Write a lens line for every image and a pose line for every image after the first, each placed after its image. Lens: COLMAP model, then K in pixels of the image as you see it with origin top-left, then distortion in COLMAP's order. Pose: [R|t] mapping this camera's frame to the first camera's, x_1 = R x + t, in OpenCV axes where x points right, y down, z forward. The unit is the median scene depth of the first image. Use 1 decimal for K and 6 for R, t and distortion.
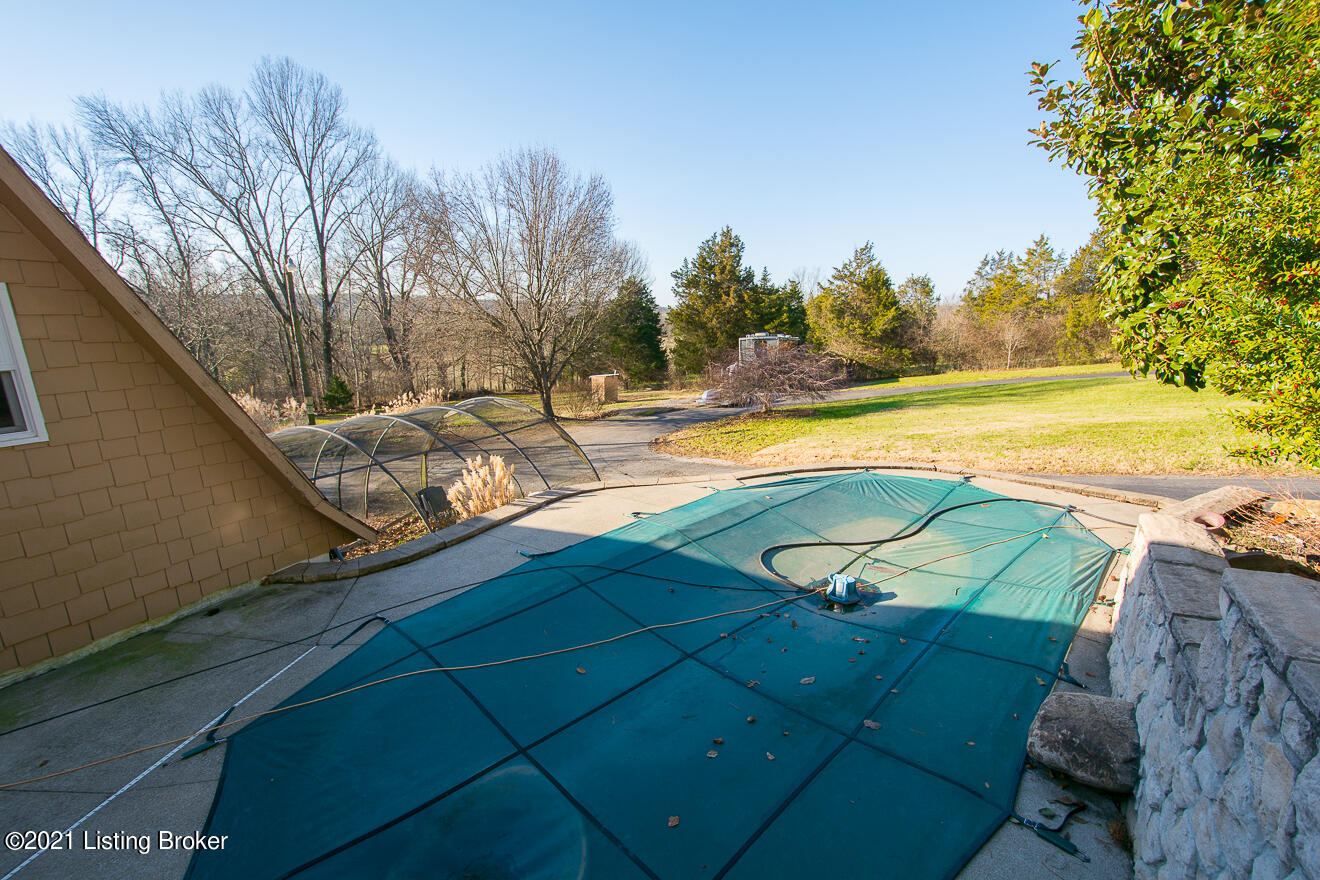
lens RADIAL K [[575.8, 0, 660.0], [0, 575.8, 440.0], [0, 0, 1]] dist [0.000972, -0.000910]
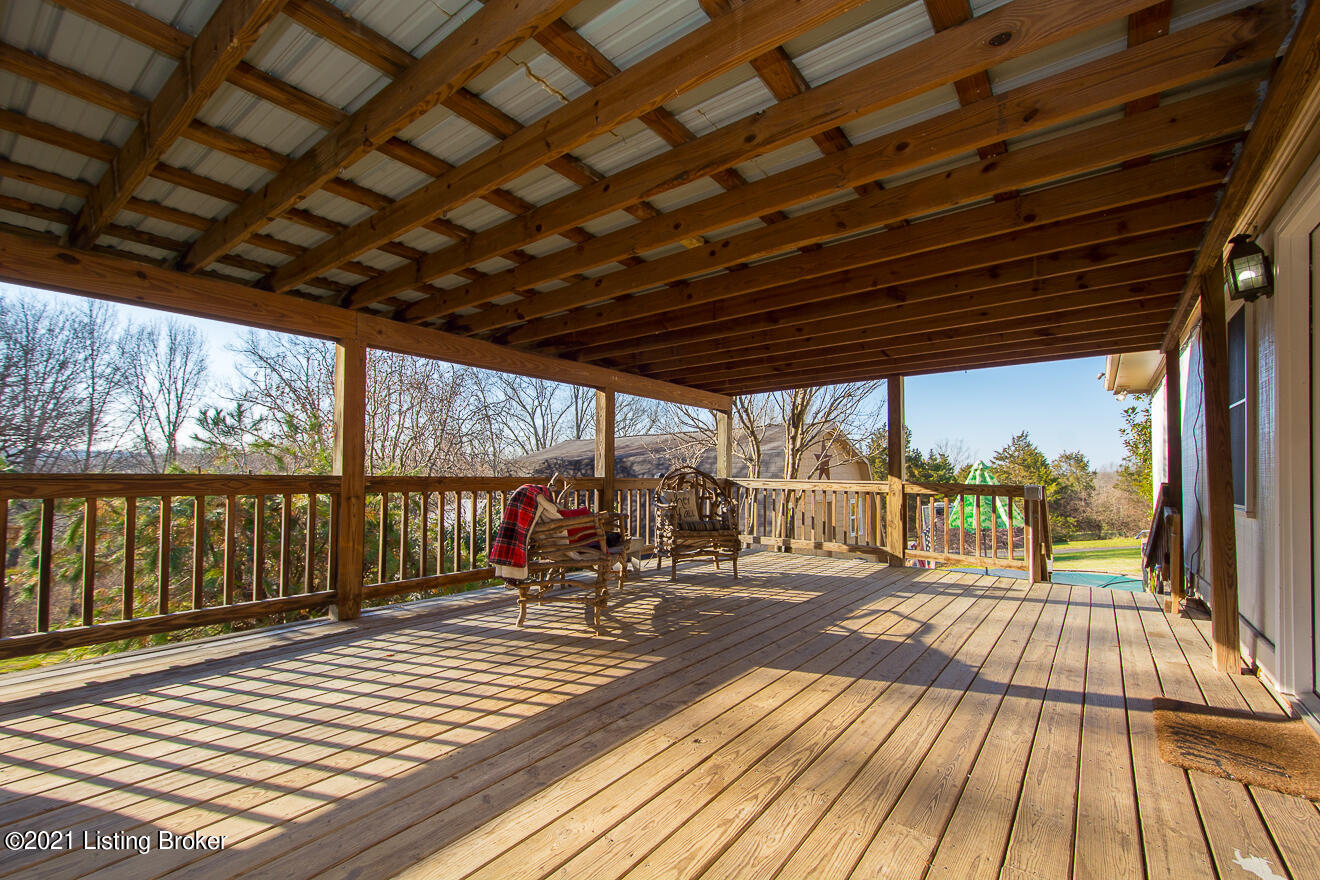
lens RADIAL K [[575.8, 0, 660.0], [0, 575.8, 440.0], [0, 0, 1]] dist [0.000972, -0.000910]
pose [[0.978798, -0.006520, -0.204722, -0.149817], [-0.050536, 0.960907, -0.272221, 0.051590], [0.198494, 0.276795, 0.940205, -0.313658]]
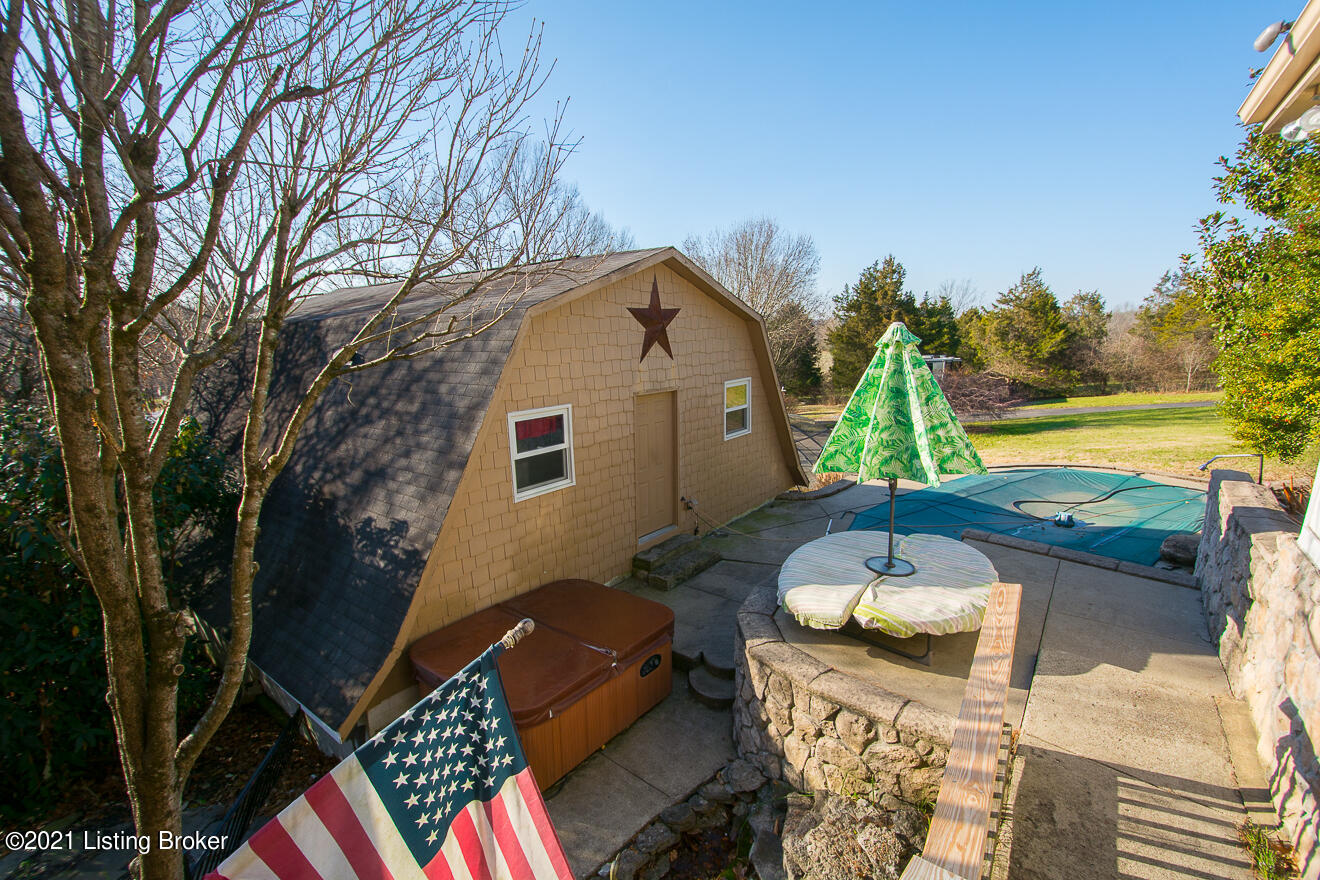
lens RADIAL K [[575.8, 0, 660.0], [0, 575.8, 440.0], [0, 0, 1]] dist [0.000972, -0.000910]
pose [[0.978323, 0.031076, -0.204742, -0.082341], [-0.034769, 0.999291, -0.014465, 0.008046], [0.204147, 0.021270, 0.978709, -0.156593]]
